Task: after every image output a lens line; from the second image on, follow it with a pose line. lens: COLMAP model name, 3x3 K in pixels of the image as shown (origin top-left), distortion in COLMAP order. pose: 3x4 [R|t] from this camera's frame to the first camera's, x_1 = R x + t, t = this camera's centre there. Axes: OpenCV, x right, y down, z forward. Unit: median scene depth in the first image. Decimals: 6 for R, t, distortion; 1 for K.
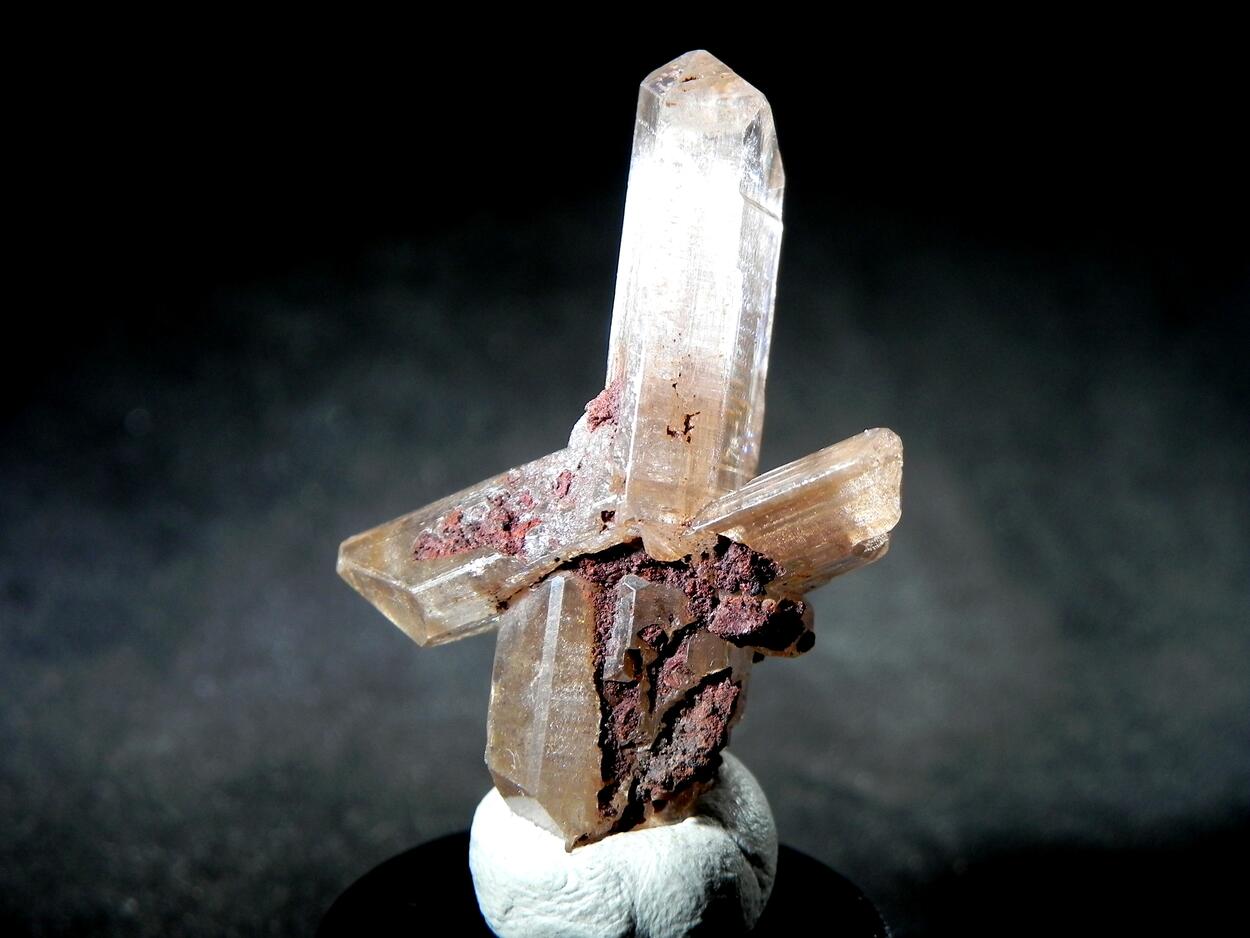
lens RADIAL K [[2735.7, 0, 628.4], [0, 2735.7, 479.9], [0, 0, 1]] dist [0.081886, 0.000000]
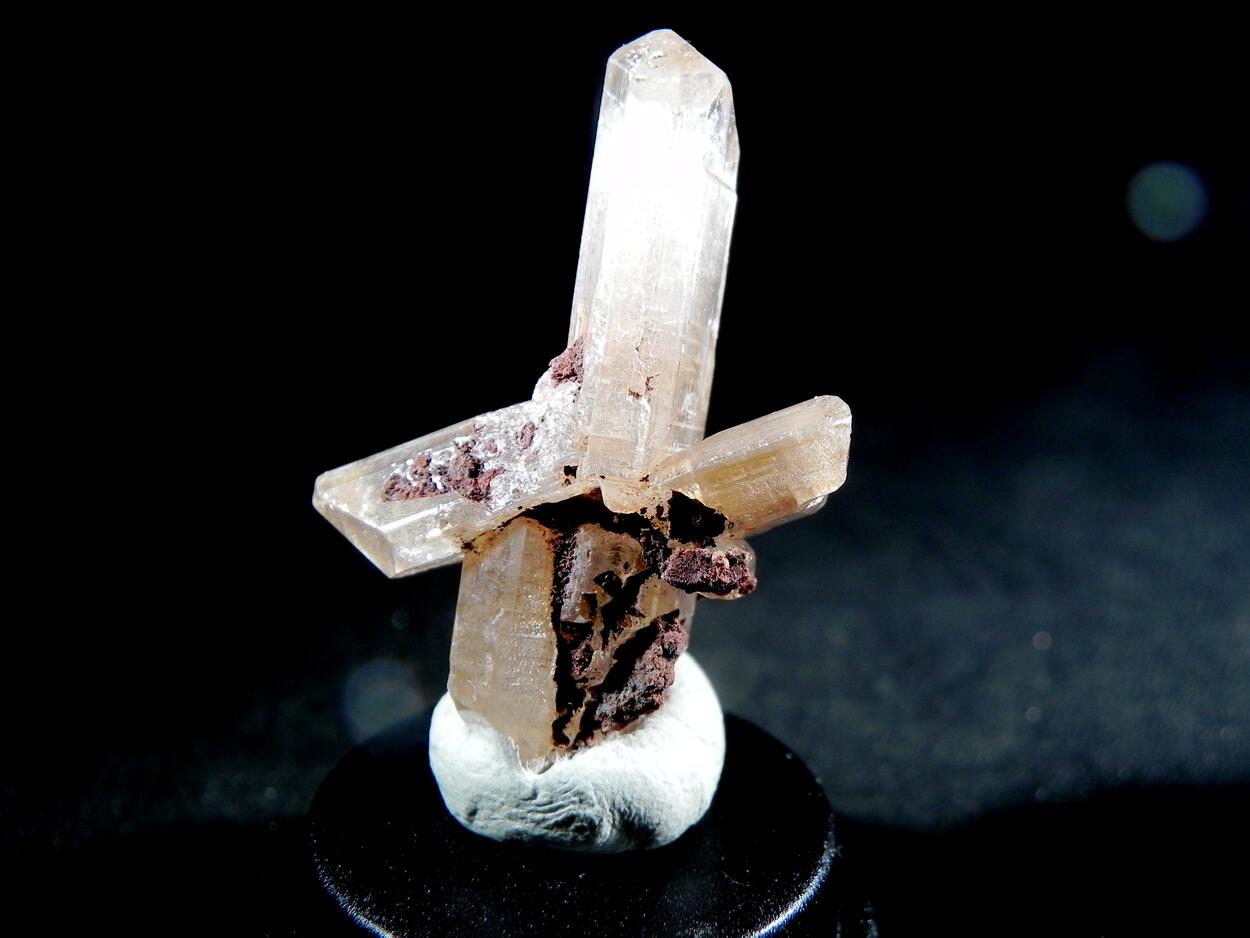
lens RADIAL K [[1883.0, 0, 627.7], [0, 1883.0, 468.0], [0, 0, 1]] dist [-0.073150, 0.000000]
pose [[0.998181, 0.026193, 0.054296, -0.024258], [-0.030222, 0.996743, 0.074765, -0.041826], [-0.052160, -0.076270, 0.995722, 0.268490]]
